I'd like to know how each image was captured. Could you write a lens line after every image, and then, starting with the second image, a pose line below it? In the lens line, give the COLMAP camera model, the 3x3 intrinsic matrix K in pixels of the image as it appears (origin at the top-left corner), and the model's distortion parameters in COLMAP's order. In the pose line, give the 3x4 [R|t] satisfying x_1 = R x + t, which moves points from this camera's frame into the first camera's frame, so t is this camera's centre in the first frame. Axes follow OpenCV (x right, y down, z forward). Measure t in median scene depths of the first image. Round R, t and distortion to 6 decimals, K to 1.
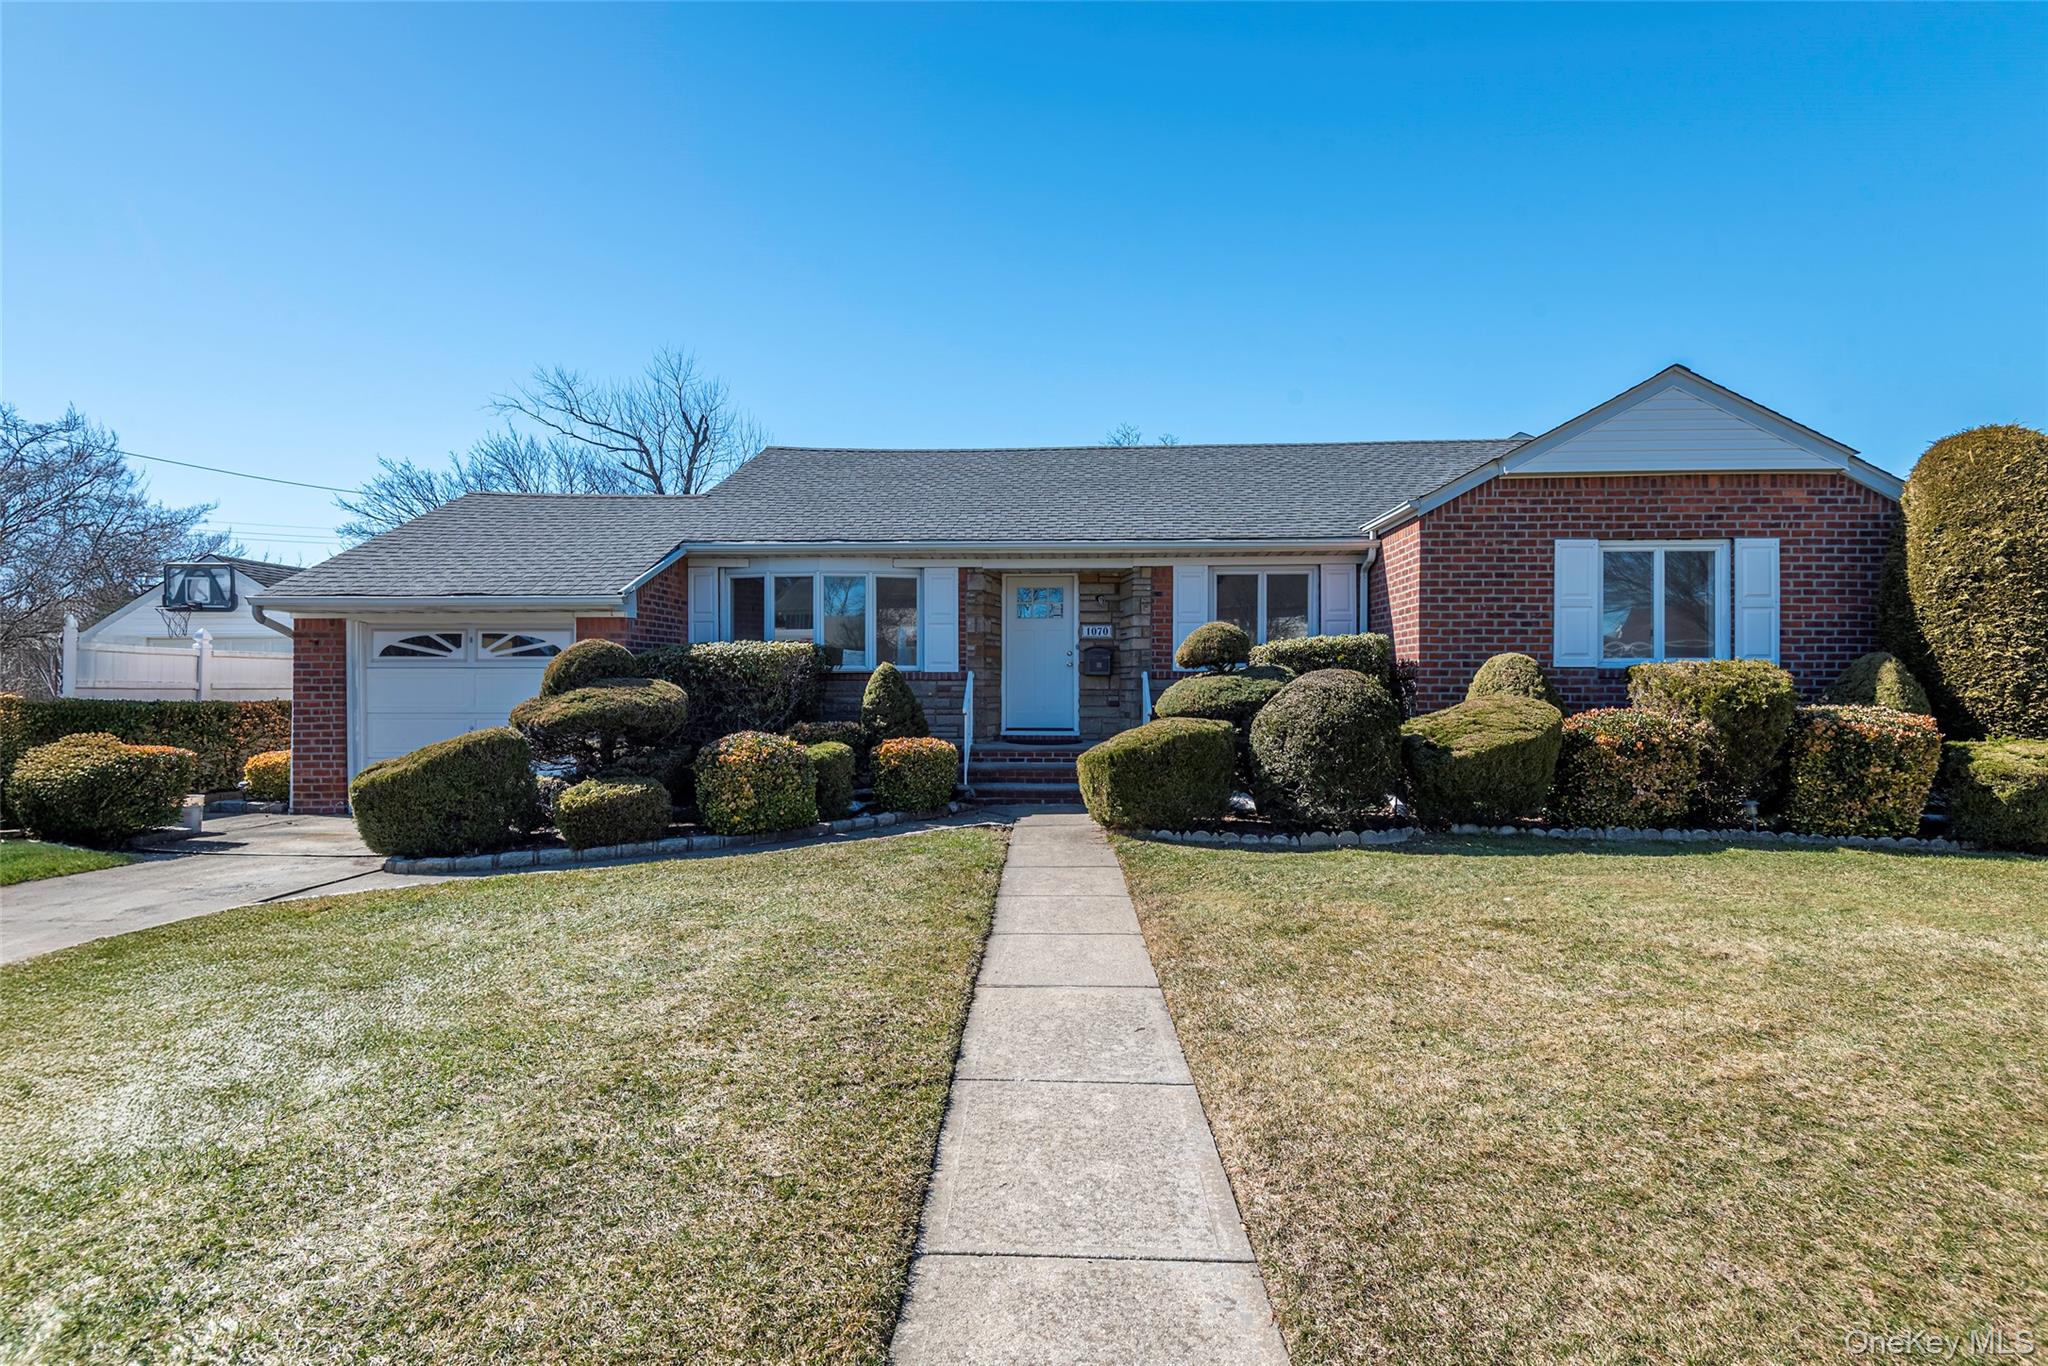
lens RADIAL K [[962.5, 0, 1039.7], [0, 962.5, 679.7], [0, 0, 1]] dist [0.026264, -0.016230]
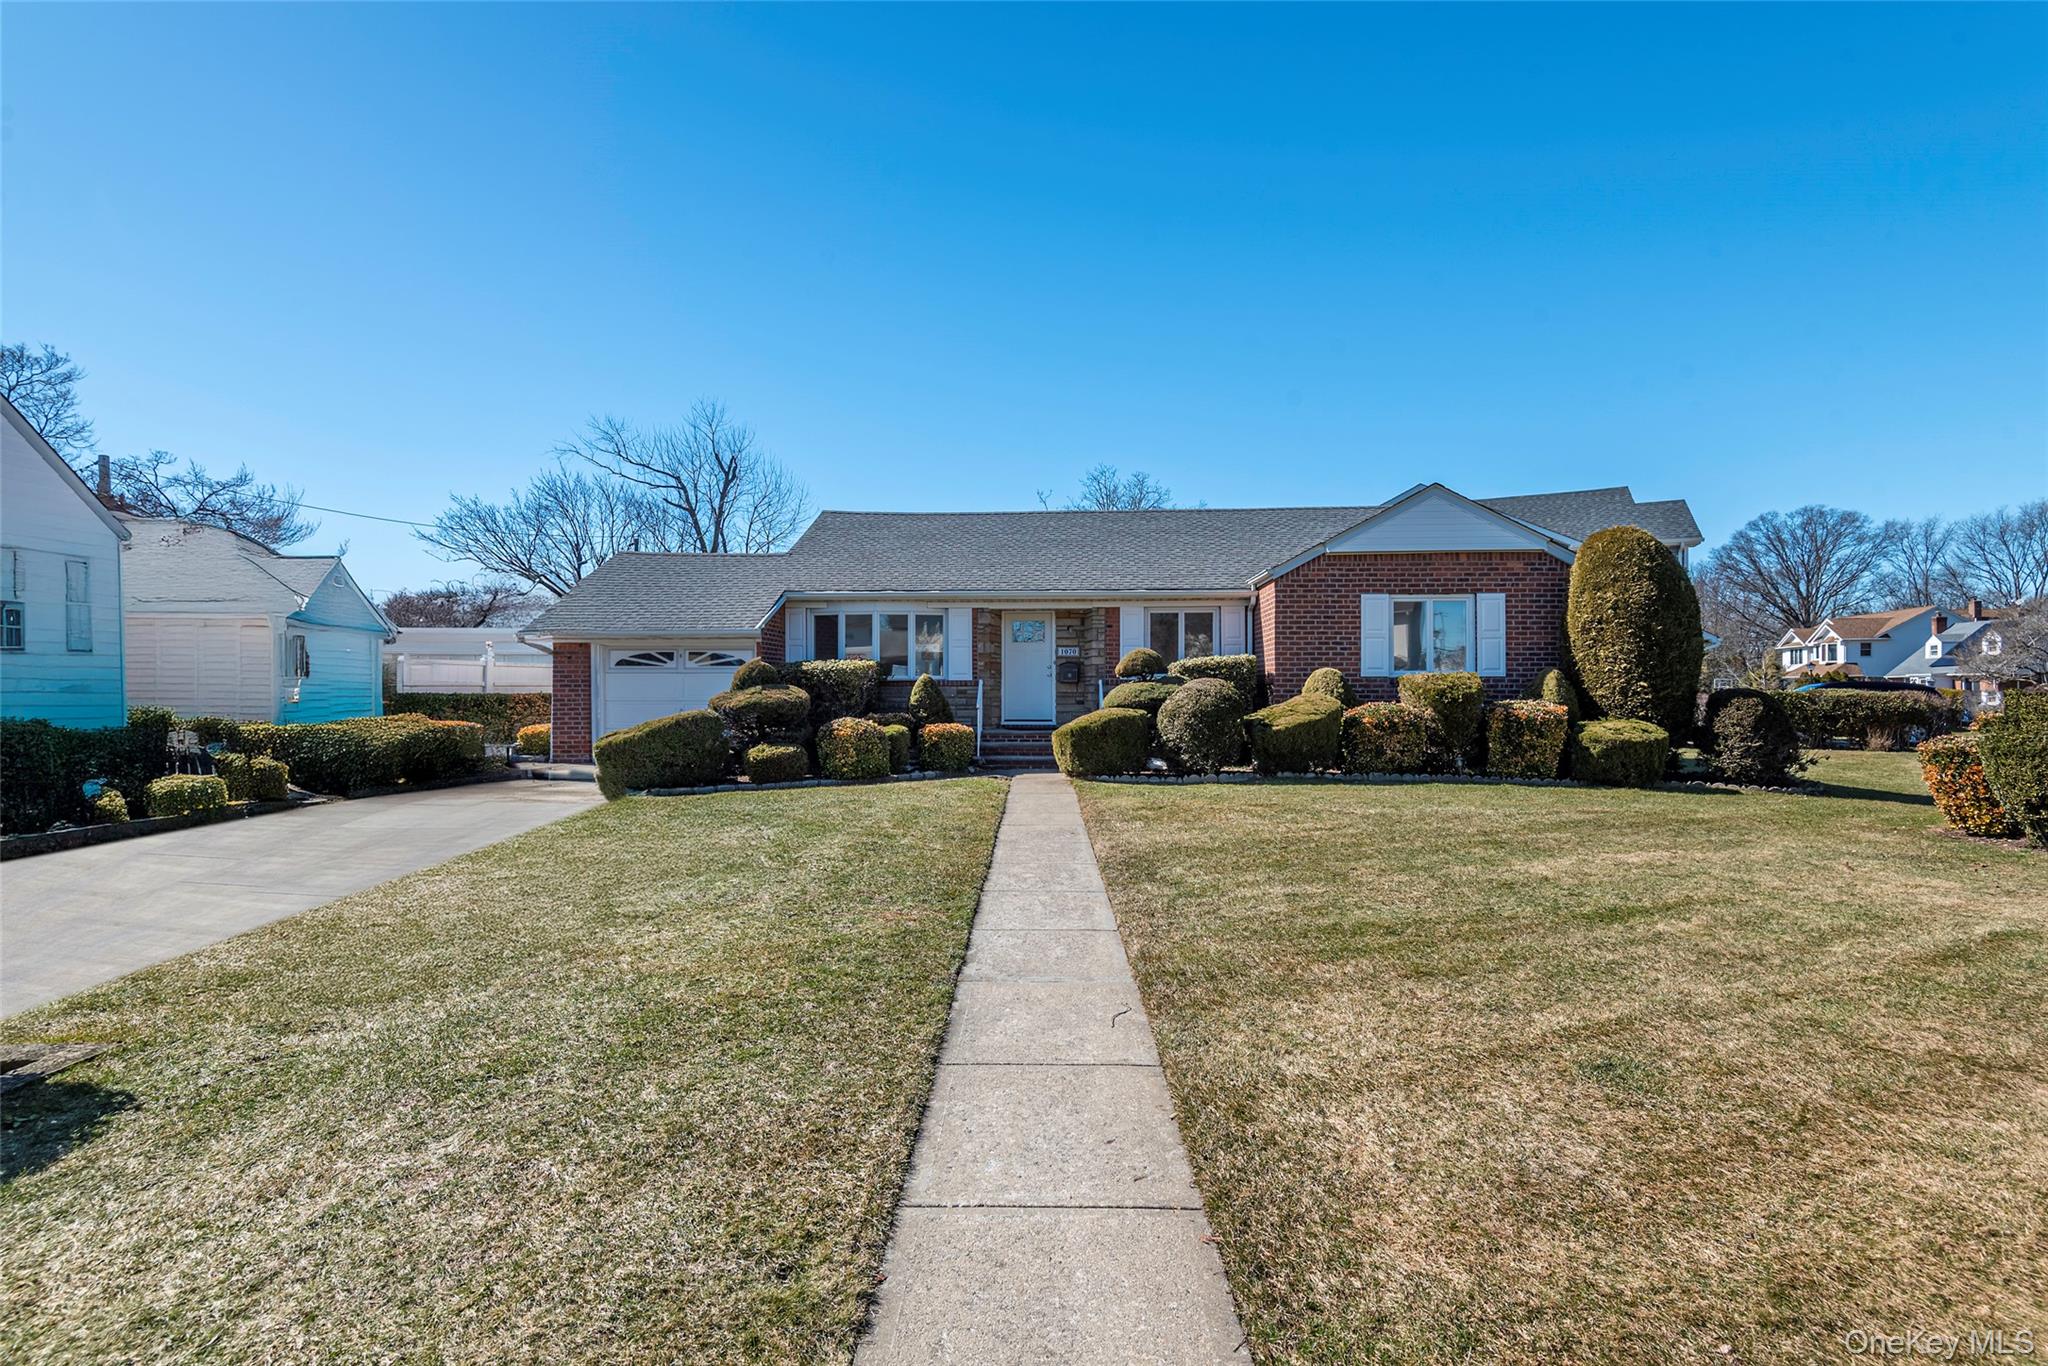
lens RADIAL K [[962.5, 0, 1039.7], [0, 962.5, 679.7], [0, 0, 1]] dist [0.026264, -0.016230]
pose [[0.999908, -0.001304, 0.013533, -0.002872], [0.001419, 0.999963, -0.008448, 0.004262], [-0.013521, 0.008467, 0.999873, -0.531647]]
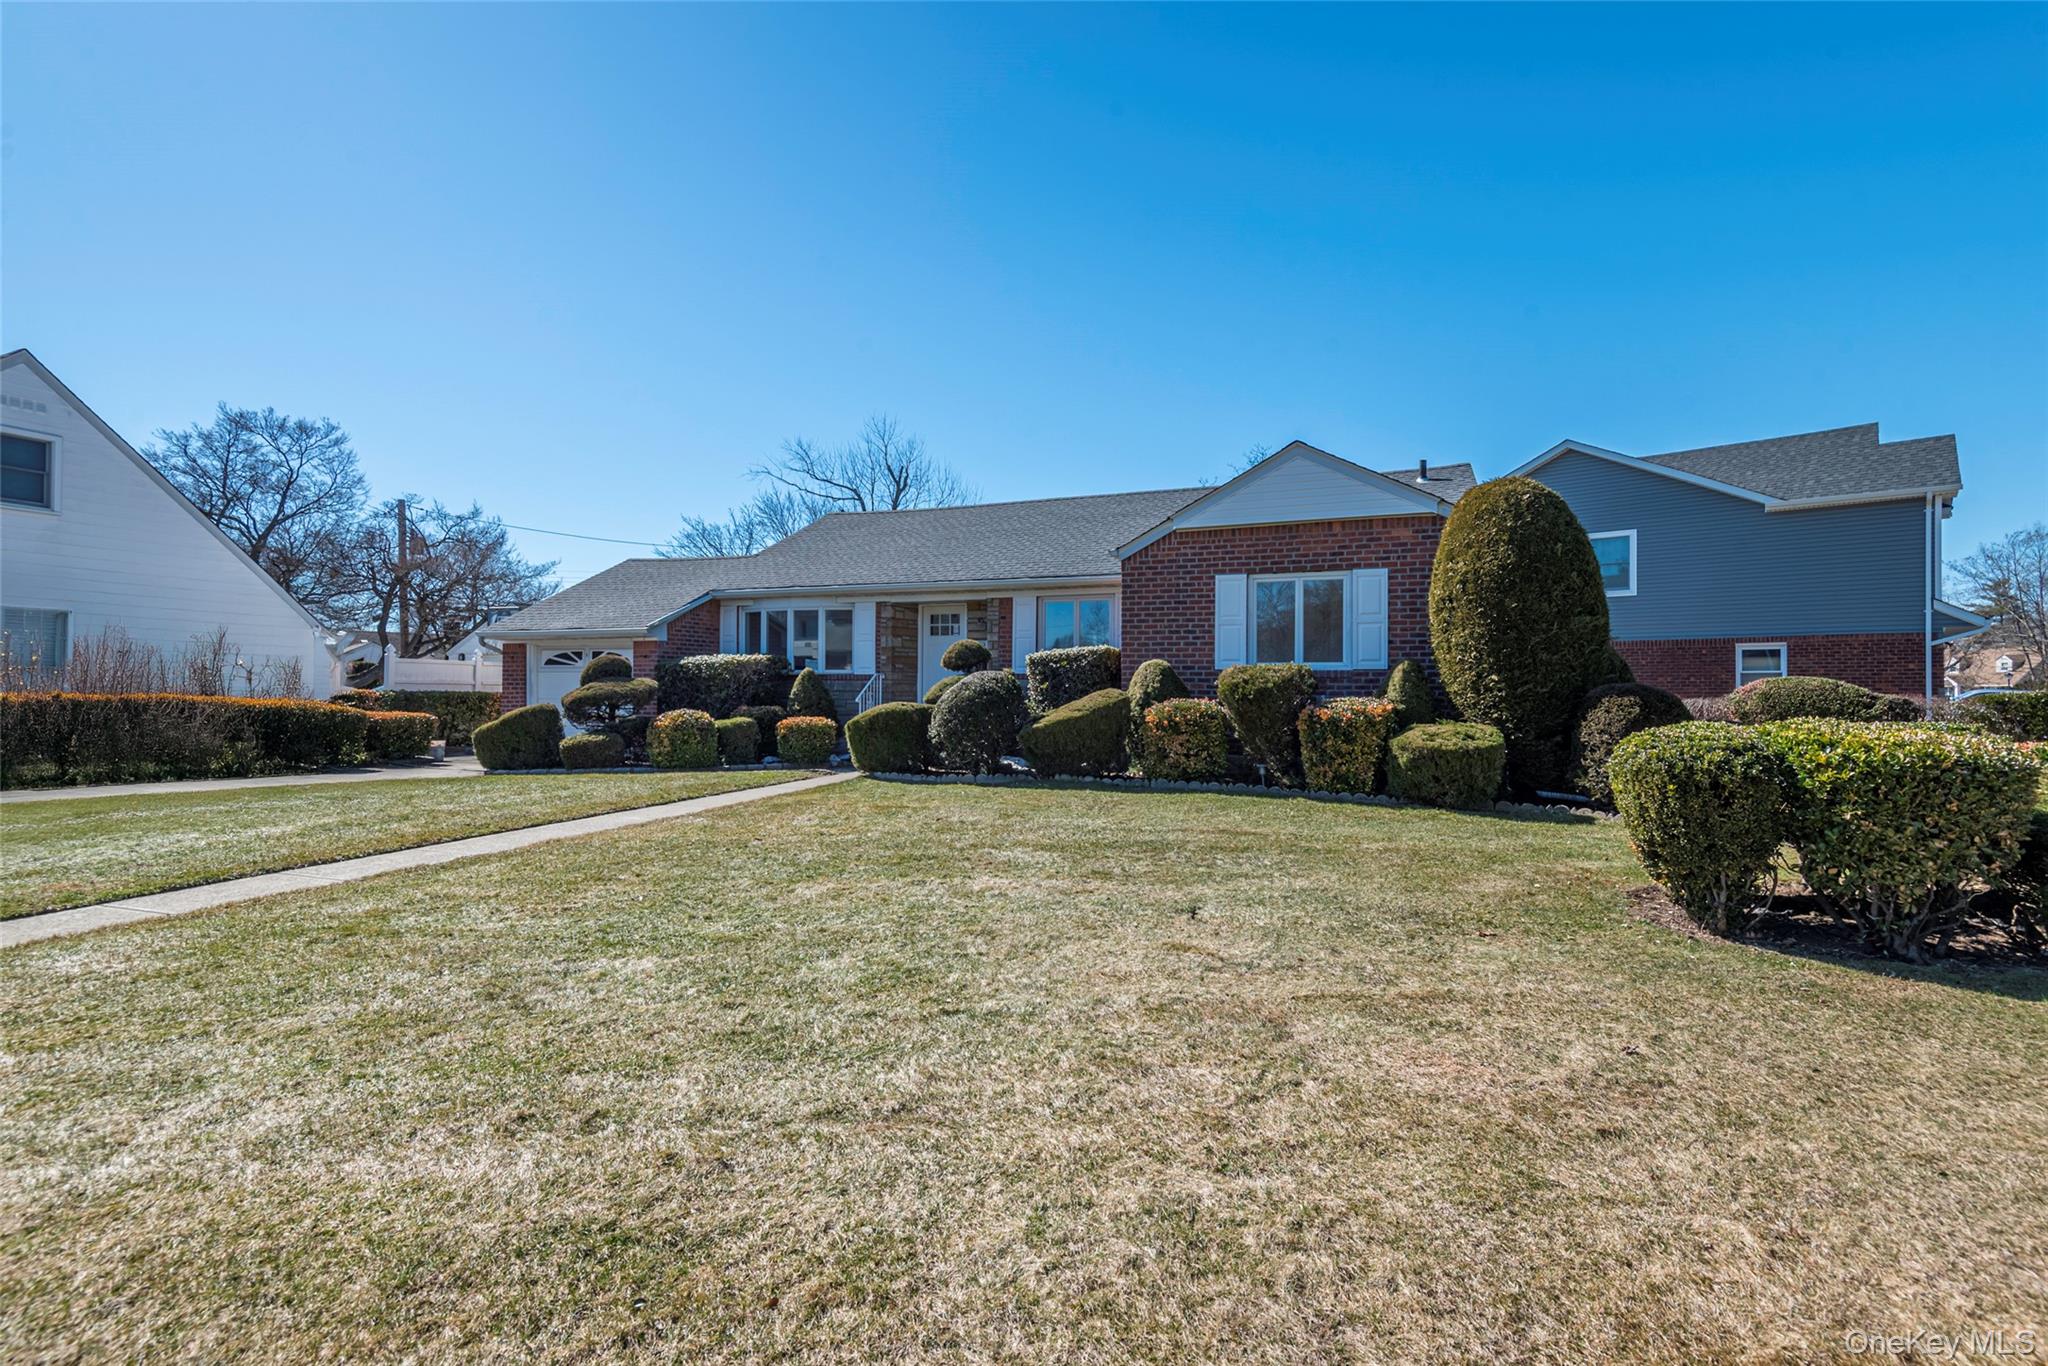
lens RADIAL K [[962.5, 0, 1039.7], [0, 962.5, 679.7], [0, 0, 1]] dist [0.026264, -0.016230]
pose [[0.948172, 0.000603, -0.317757, 0.728311], [-0.002814, 0.999975, -0.006498, 0.010732], [0.317745, 0.007056, 0.948150, -0.350954]]
